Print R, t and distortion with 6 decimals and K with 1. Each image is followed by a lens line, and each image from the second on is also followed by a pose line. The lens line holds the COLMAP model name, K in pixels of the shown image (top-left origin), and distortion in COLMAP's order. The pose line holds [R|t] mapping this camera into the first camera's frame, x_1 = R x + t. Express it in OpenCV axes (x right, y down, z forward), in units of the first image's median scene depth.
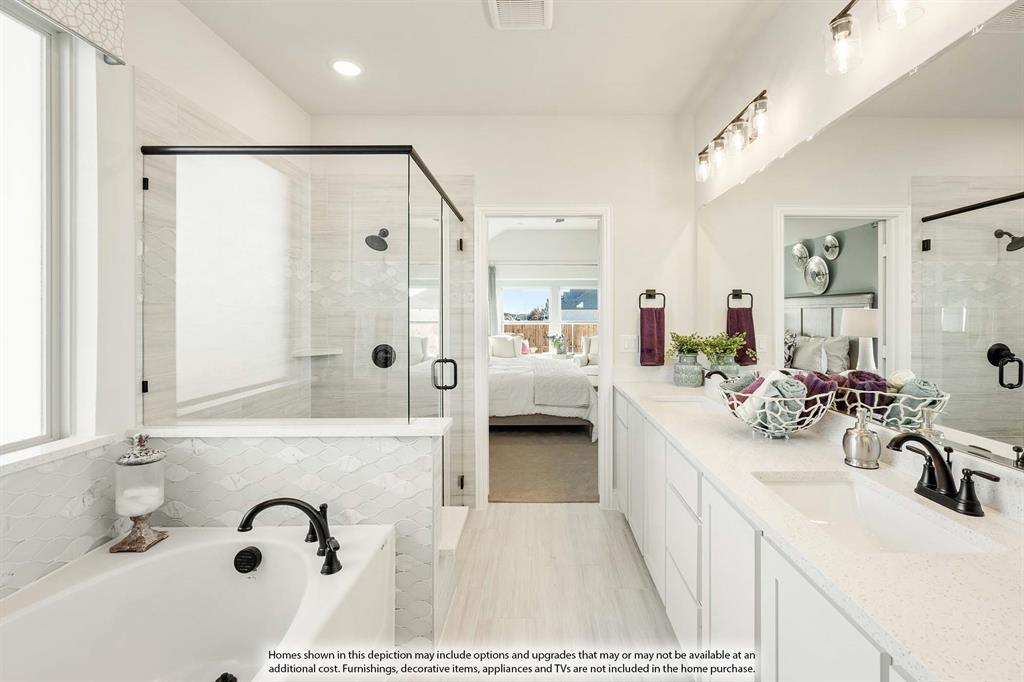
lens RADIAL K [[476.4, 0, 513.7], [0, 476.4, 321.8], [0, 0, 1]] dist [-0.003170, -0.000455]
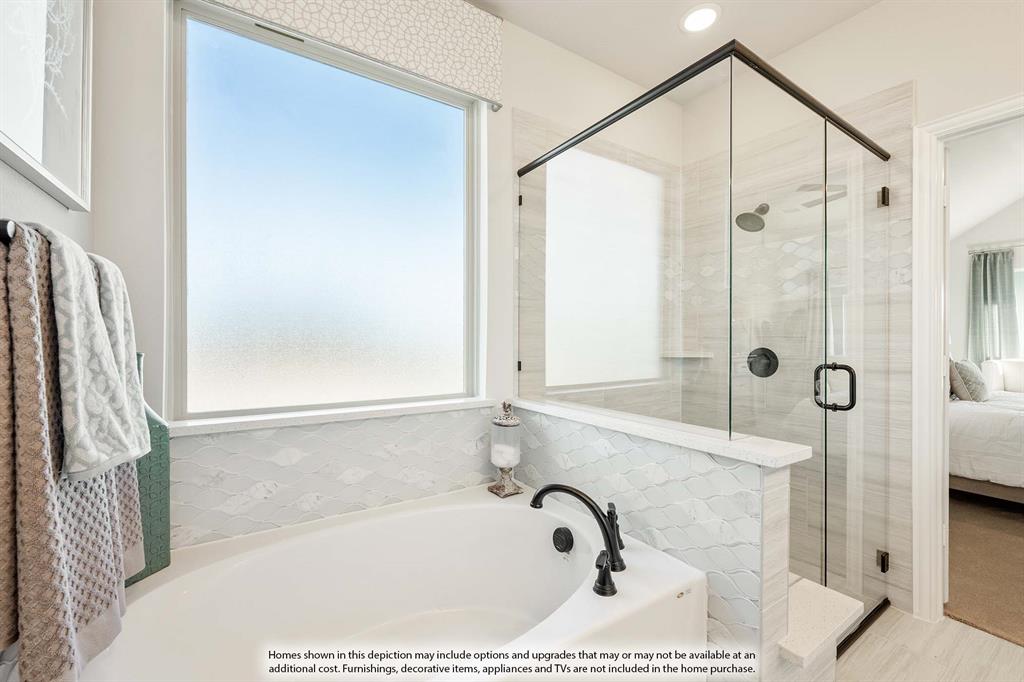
lens RADIAL K [[414.2, 0, 512.0], [0, 414.2, 341.0], [0, 0, 1]] dist [-0.000093, -0.000189]
pose [[0.566814, 0.012610, -0.823750, 0.100457], [-0.030080, 0.999533, -0.005397, 0.078940], [0.823297, 0.027838, 0.566928, 0.376010]]
